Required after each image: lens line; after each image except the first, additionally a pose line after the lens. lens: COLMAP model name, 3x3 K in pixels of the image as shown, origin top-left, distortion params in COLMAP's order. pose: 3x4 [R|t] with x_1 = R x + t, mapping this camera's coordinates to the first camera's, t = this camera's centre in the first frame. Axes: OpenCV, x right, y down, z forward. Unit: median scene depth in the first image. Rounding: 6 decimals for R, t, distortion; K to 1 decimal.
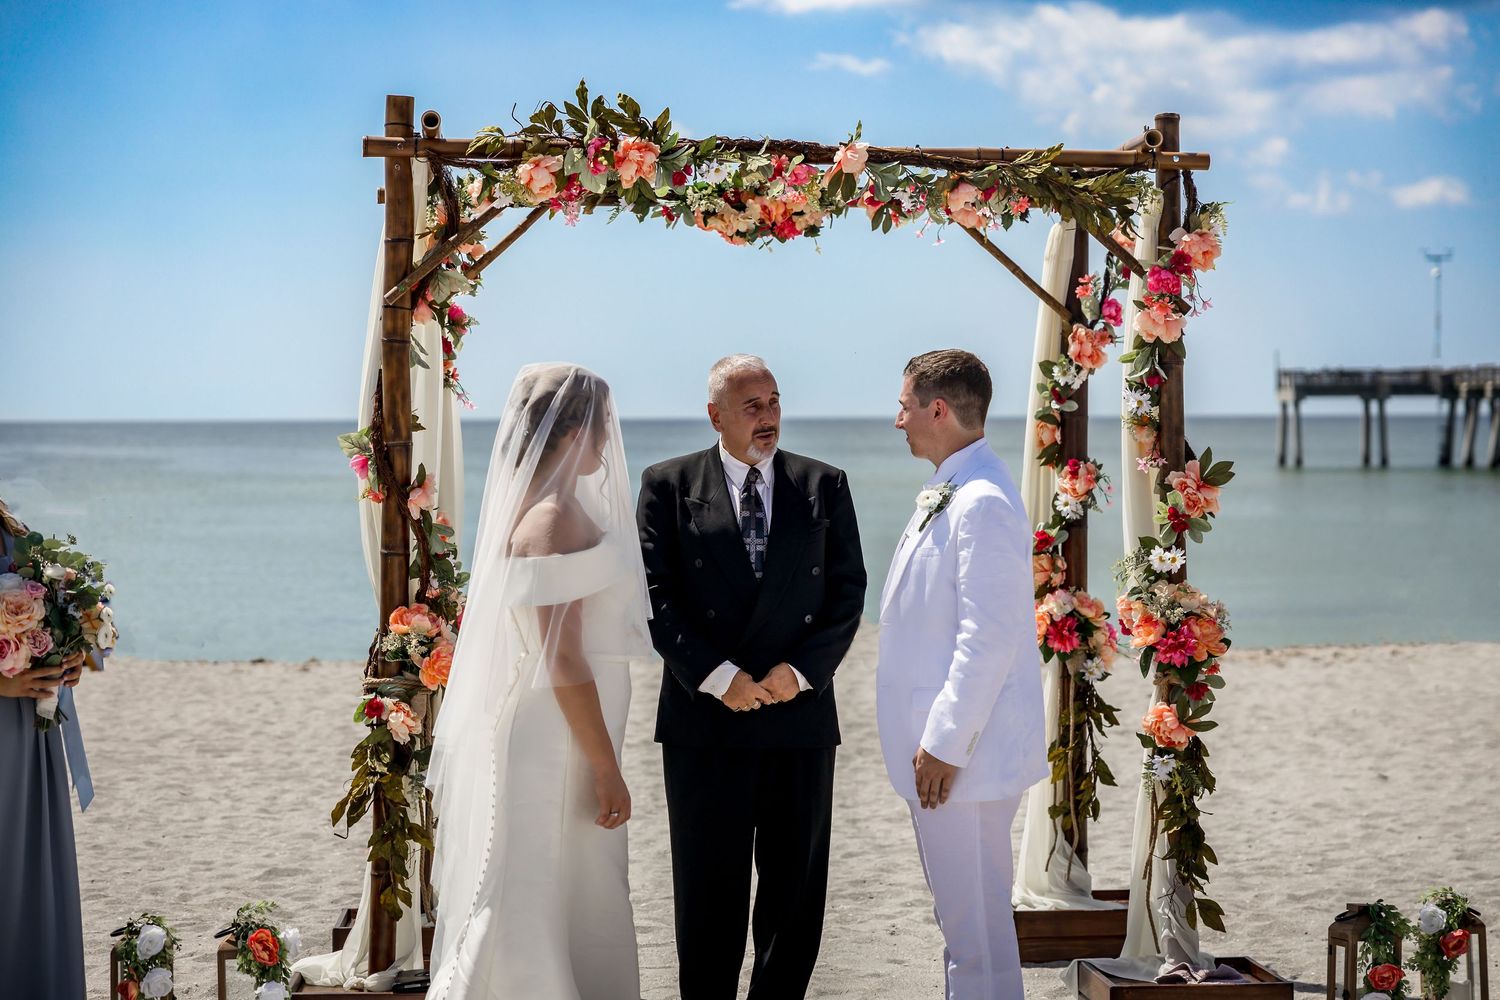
lens RADIAL K [[2993.3, 0, 750.0], [0, 2993.3, 500.0], [0, 0, 1]] dist [0.012030, 0.030410]
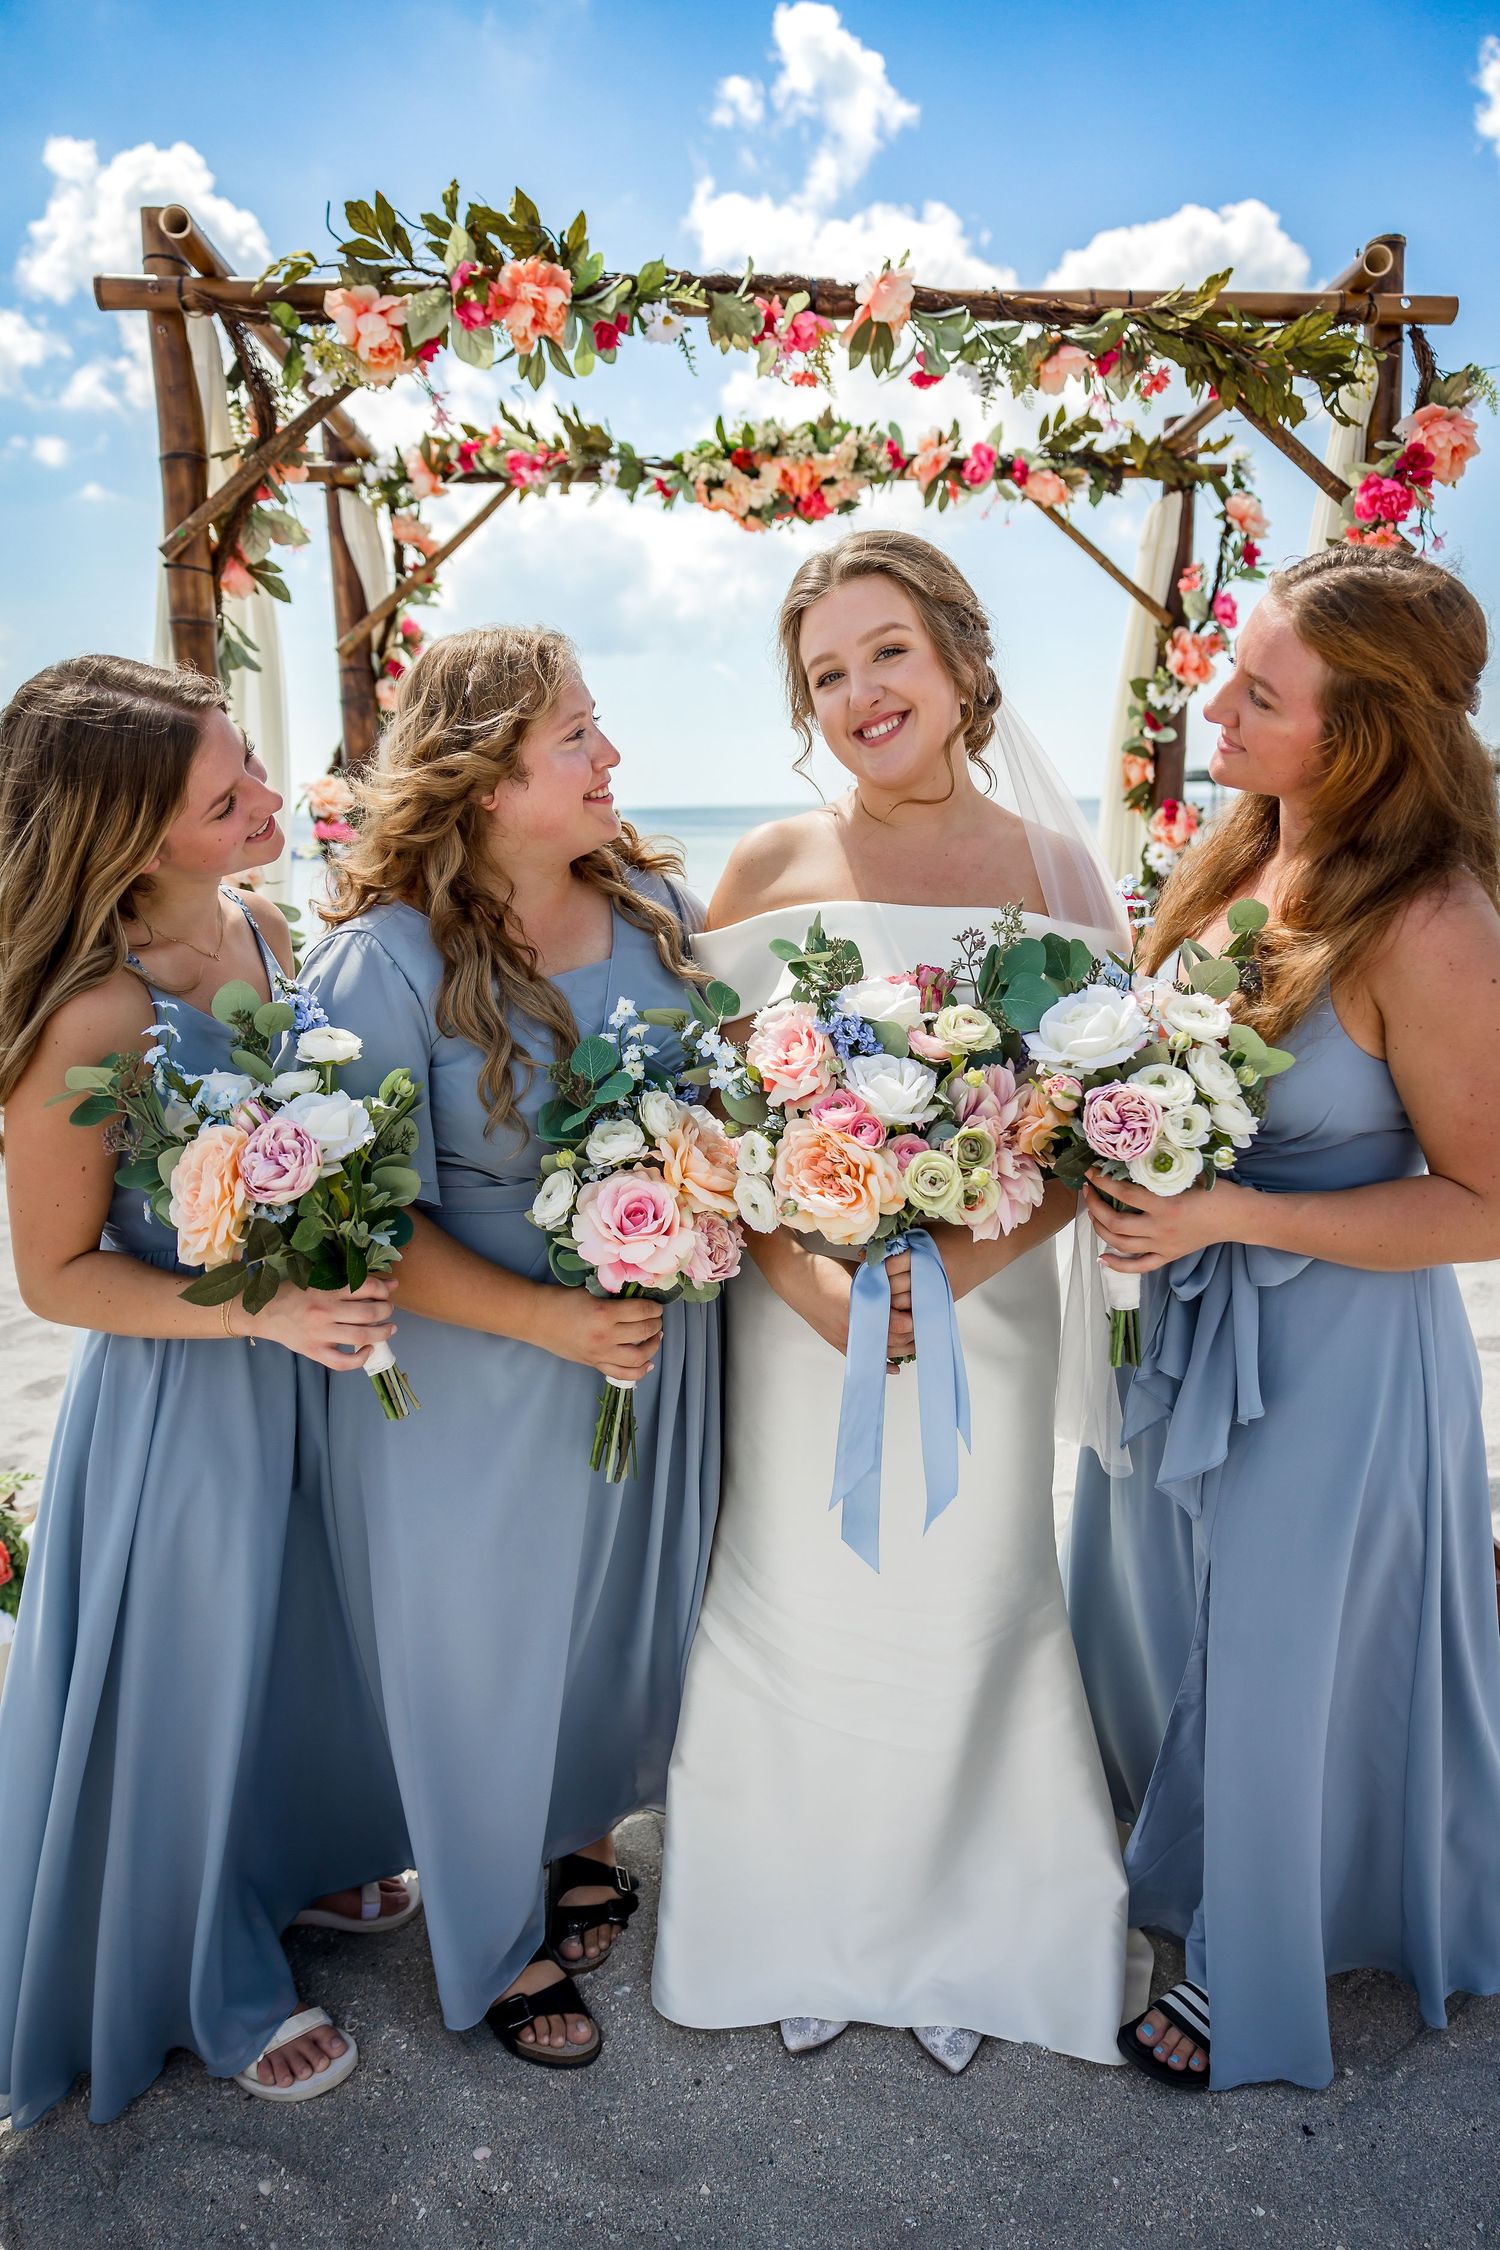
lens RADIAL K [[1560.3, 0, 750.0], [0, 1560.3, 1125.0], [0, 0, 1]] dist [0.024536, -0.000763]
pose [[0.997160, -0.001137, -0.075309, 0.029363], [0.014274, 0.984619, 0.174130, -0.002761], [0.073953, -0.174710, 0.981839, 0.637897]]
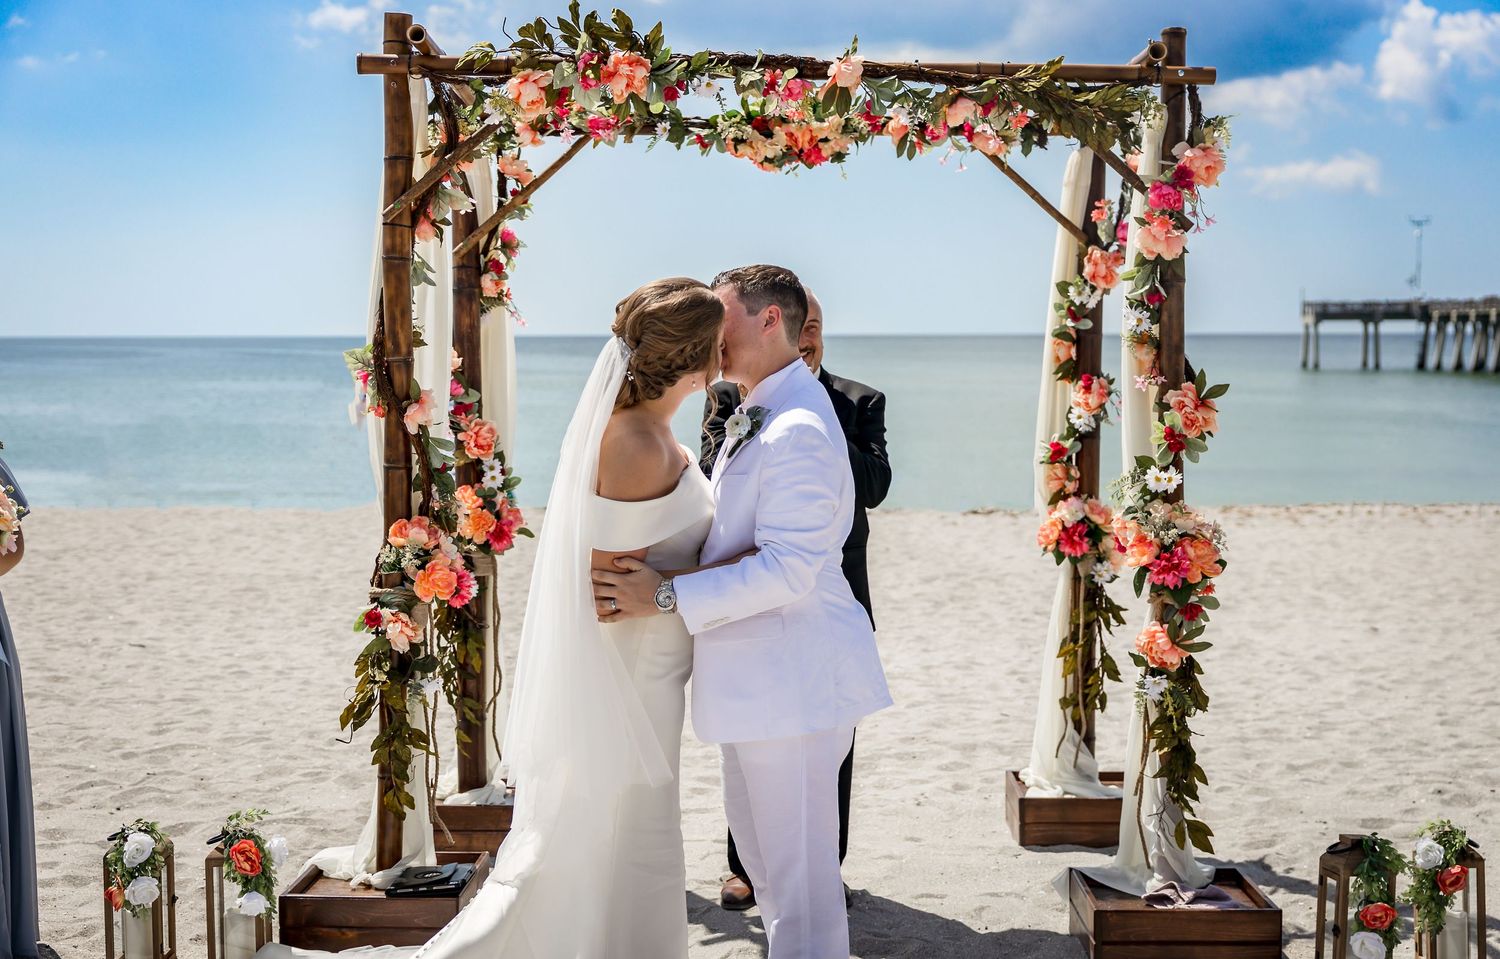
lens RADIAL K [[1997.5, 0, 751.3], [0, 1997.5, 517.8], [0, 0, 1]] dist [-0.009686, 0.045982]
pose [[0.995578, 0.010810, -0.093318, 0.064660], [-0.004791, 0.997907, 0.064485, -0.009261], [0.093819, -0.063753, 0.993546, 0.325126]]
